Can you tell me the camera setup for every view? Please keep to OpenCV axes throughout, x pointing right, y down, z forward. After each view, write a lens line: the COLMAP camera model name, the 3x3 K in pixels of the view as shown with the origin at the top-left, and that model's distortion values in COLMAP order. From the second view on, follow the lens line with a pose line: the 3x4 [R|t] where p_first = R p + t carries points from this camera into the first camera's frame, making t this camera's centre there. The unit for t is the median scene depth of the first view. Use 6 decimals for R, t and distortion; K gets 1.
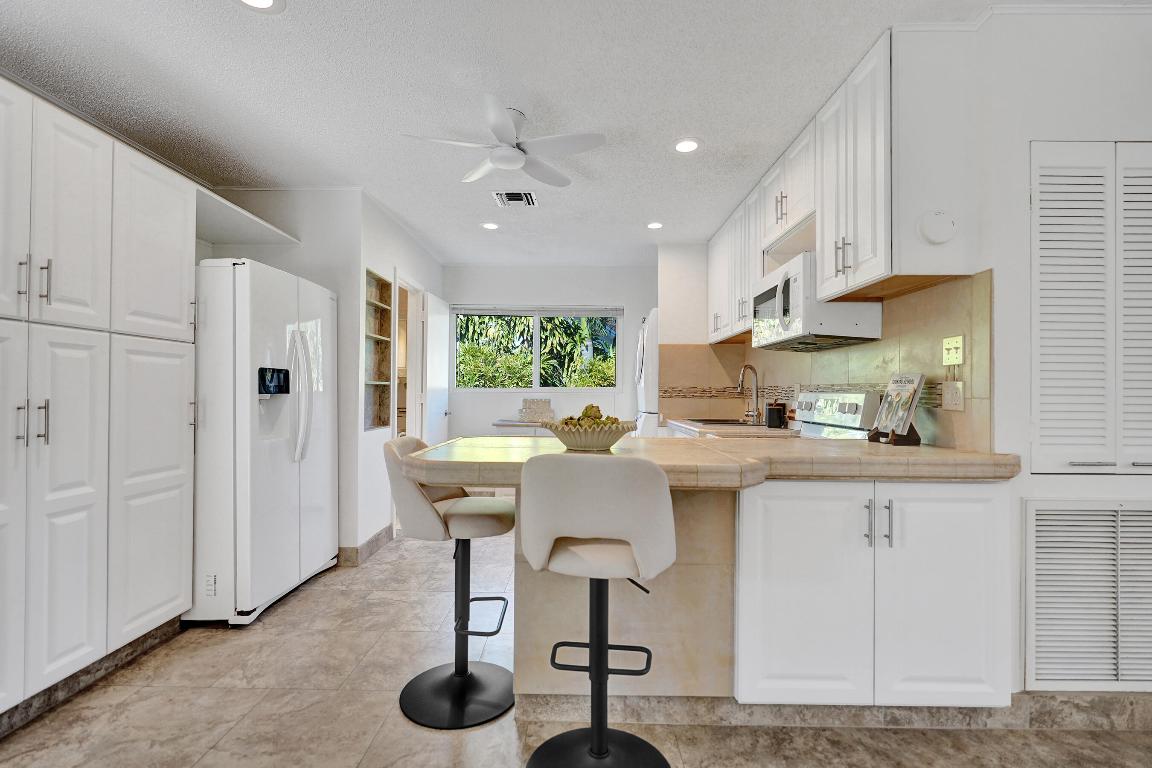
lens RADIAL K [[520.3, 0, 580.8], [0, 520.3, 388.4], [0, 0, 1]] dist [-0.003491, -0.000084]
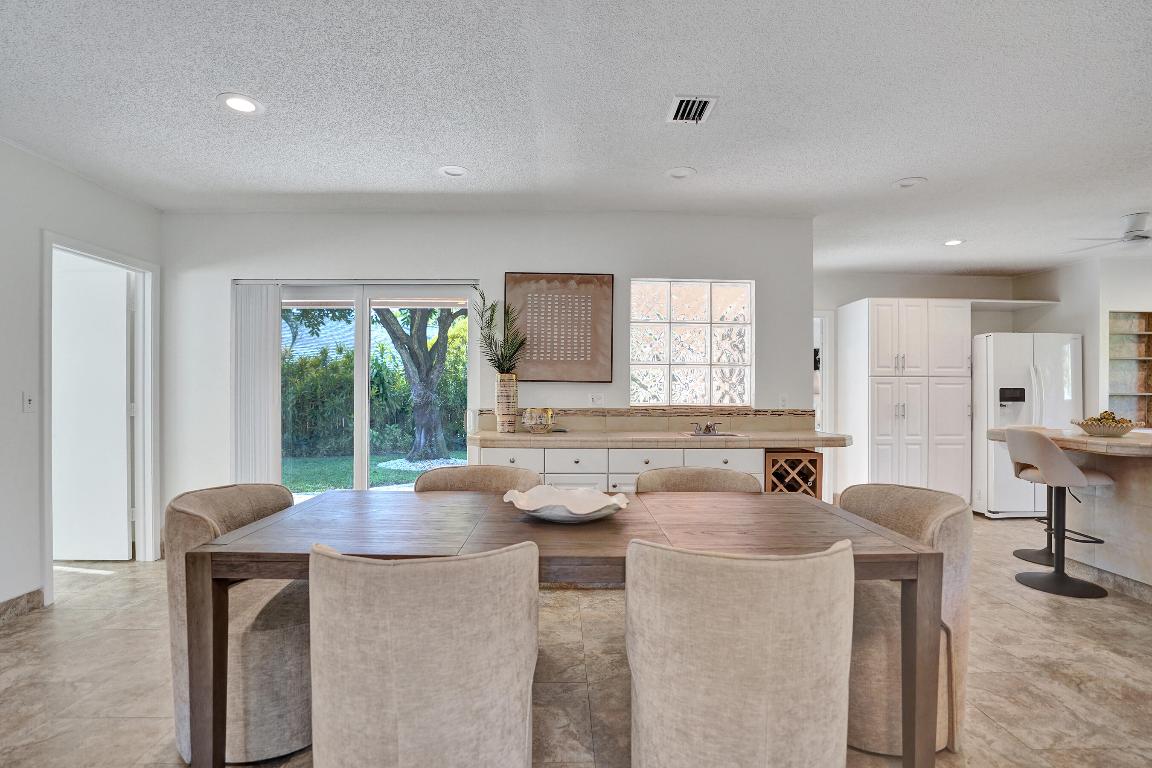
lens RADIAL K [[520.3, 0, 581.4], [0, 520.3, 388.5], [0, 0, 1]] dist [-0.003491, -0.000084]
pose [[0.032707, -0.009264, -0.999422, 1.324009], [0.007428, 0.999932, -0.009026, -0.034792], [0.999437, -0.007128, 0.032773, -0.650013]]
